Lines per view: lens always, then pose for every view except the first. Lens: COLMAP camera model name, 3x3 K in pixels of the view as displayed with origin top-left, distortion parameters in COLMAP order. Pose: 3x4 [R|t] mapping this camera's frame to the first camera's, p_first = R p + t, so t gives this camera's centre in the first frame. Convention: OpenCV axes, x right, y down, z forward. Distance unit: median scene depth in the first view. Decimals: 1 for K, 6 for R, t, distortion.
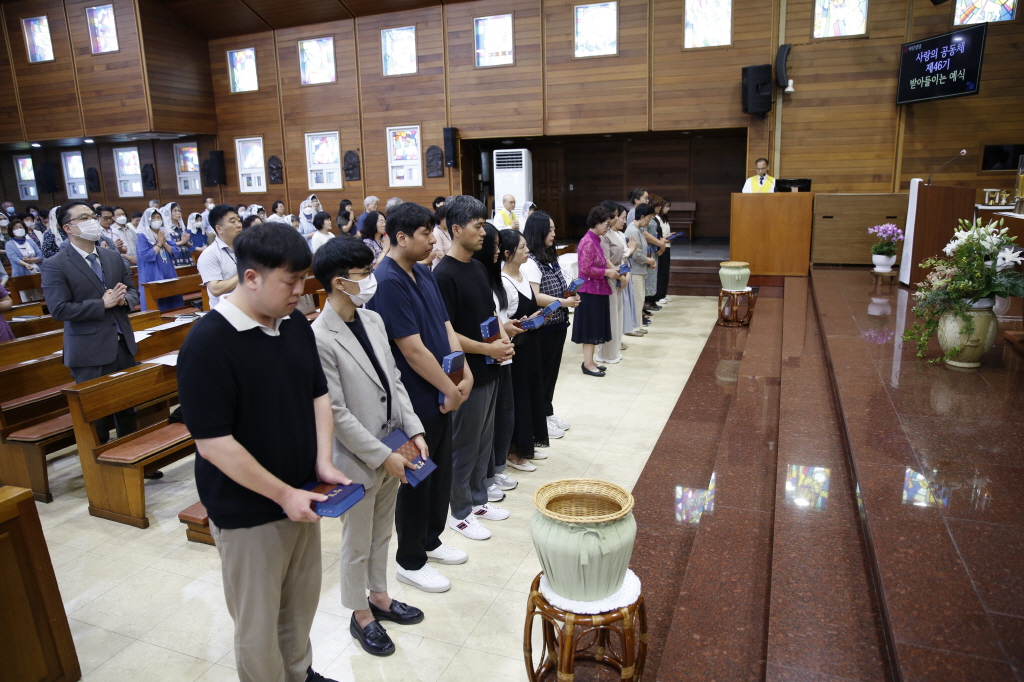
lens RADIAL K [[692.4, 0, 512.0], [0, 692.4, 341.0], [0, 0, 1]] dist [-0.106281, 0.080888]
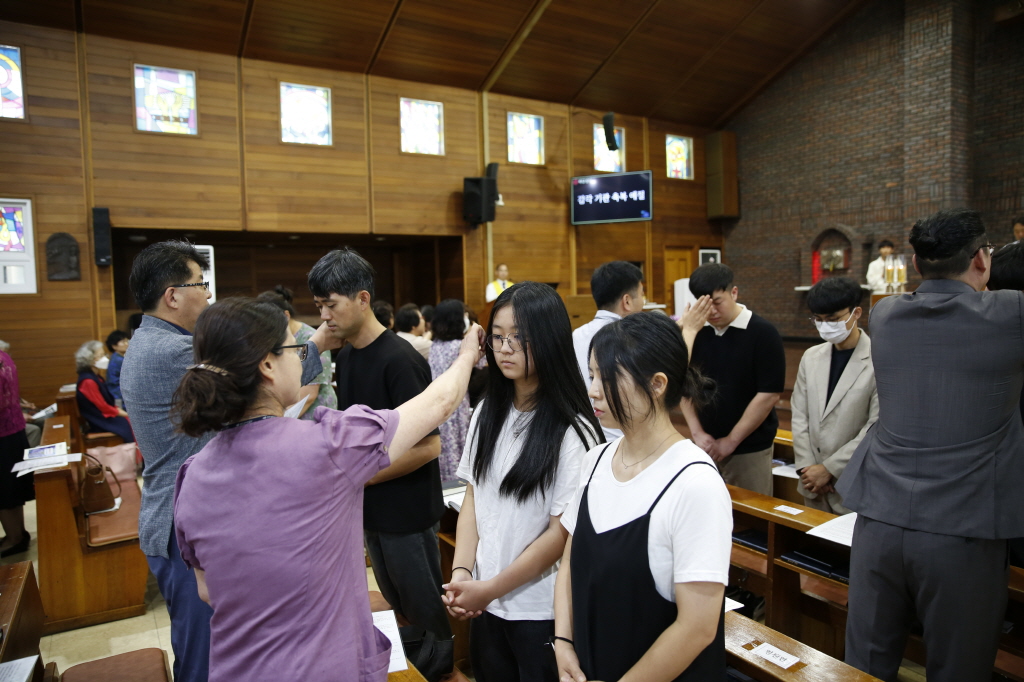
lens RADIAL K [[693.6, 0, 512.0], [0, 693.6, 341.0], [0, 0, 1]] dist [-0.108133, 0.083811]
pose [[0.594949, -0.038742, 0.802830, -0.394344], [0.190688, 0.977124, -0.094159, -0.042772], [-0.780816, 0.209110, 0.588726, 0.320961]]
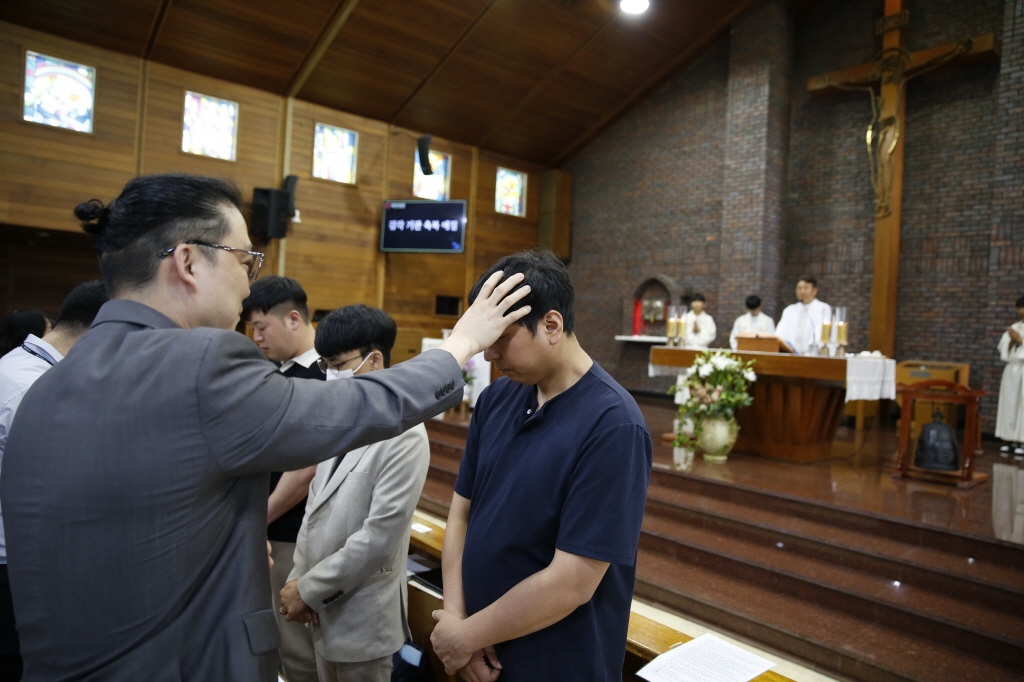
lens RADIAL K [[693.6, 0, 512.0], [0, 693.6, 341.0], [0, 0, 1]] dist [-0.108133, 0.083811]
pose [[0.457435, 0.042649, 0.888220, -0.269486], [0.138490, 0.983245, -0.118534, -0.032460], [-0.878393, 0.177231, 0.443865, 0.263923]]
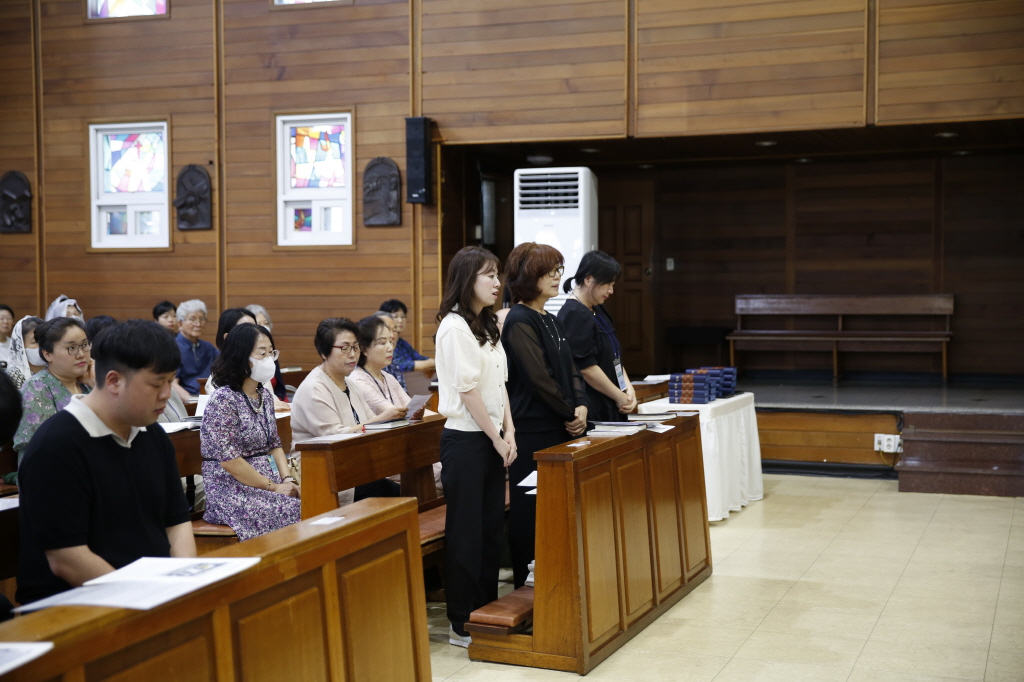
lens RADIAL K [[1424.4, 0, 512.0], [0, 1424.4, 341.0], [0, 0, 1]] dist [0.104997, 0.067796]
pose [[0.999636, 0.021529, 0.016268, -0.042396], [-0.017970, 0.980864, -0.193862, 0.017044], [-0.020130, 0.193499, 0.980894, 0.098038]]
